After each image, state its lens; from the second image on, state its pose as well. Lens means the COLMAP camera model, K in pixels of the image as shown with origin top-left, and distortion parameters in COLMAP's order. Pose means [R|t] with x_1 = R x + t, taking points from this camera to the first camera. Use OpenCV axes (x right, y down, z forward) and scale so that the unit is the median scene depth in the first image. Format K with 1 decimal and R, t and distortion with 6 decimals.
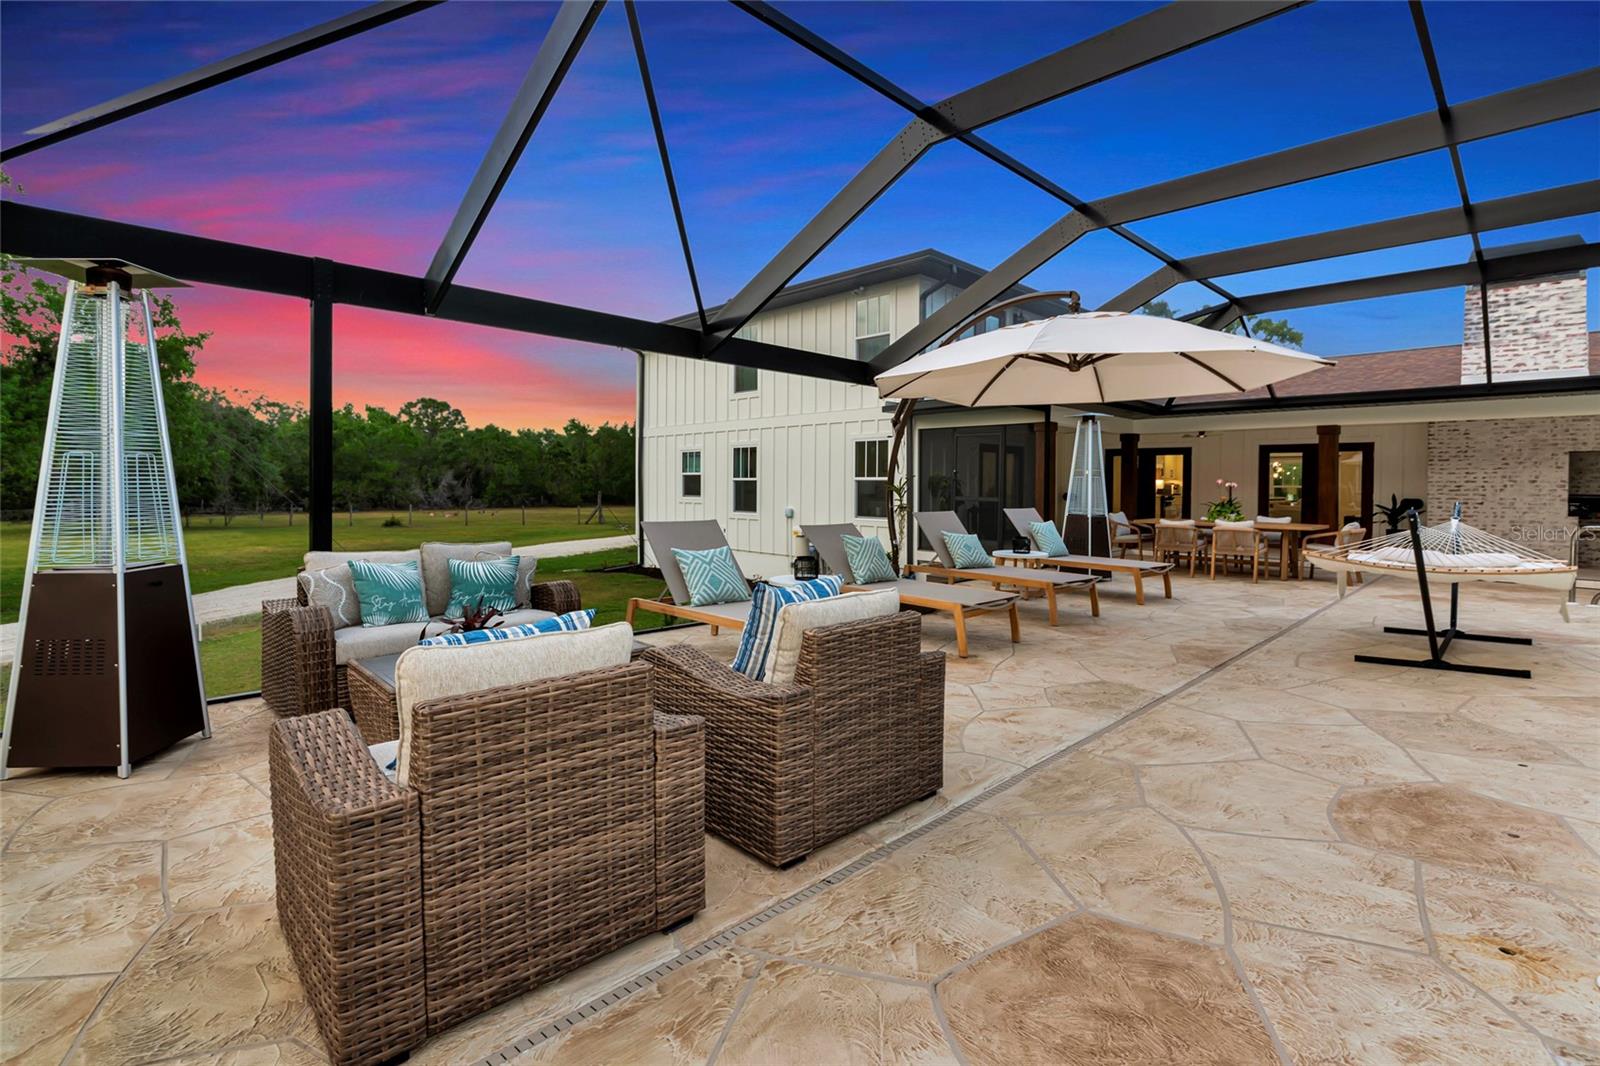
lens RADIAL K [[732.9, 0, 811.1], [0, 732.9, 493.9], [0, 0, 1]] dist [-0.009997, -0.000881]
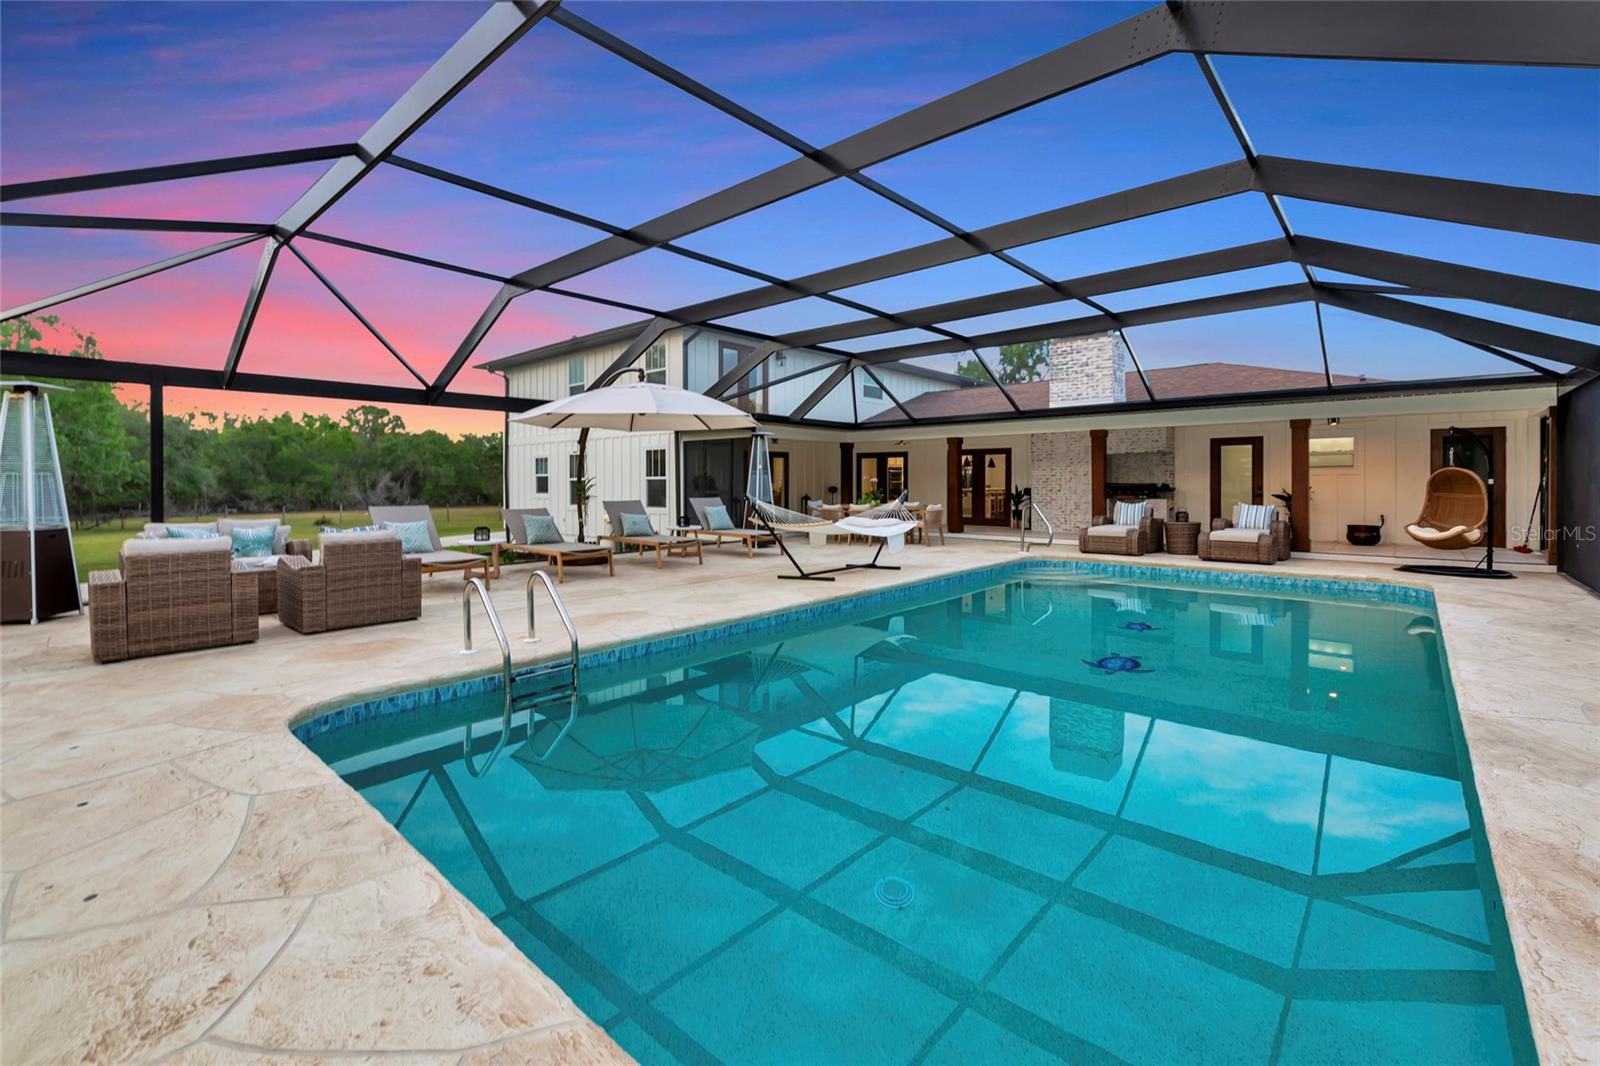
lens RADIAL K [[690.7, 0, 814.2], [0, 690.7, 486.4], [0, 0, 1]] dist [-0.003922, -0.000270]
pose [[0.997287, -0.012439, 0.072558, 0.331212], [0.012854, 0.999904, -0.005247, 0.005964], [-0.072486, 0.006165, 0.997350, -0.327376]]
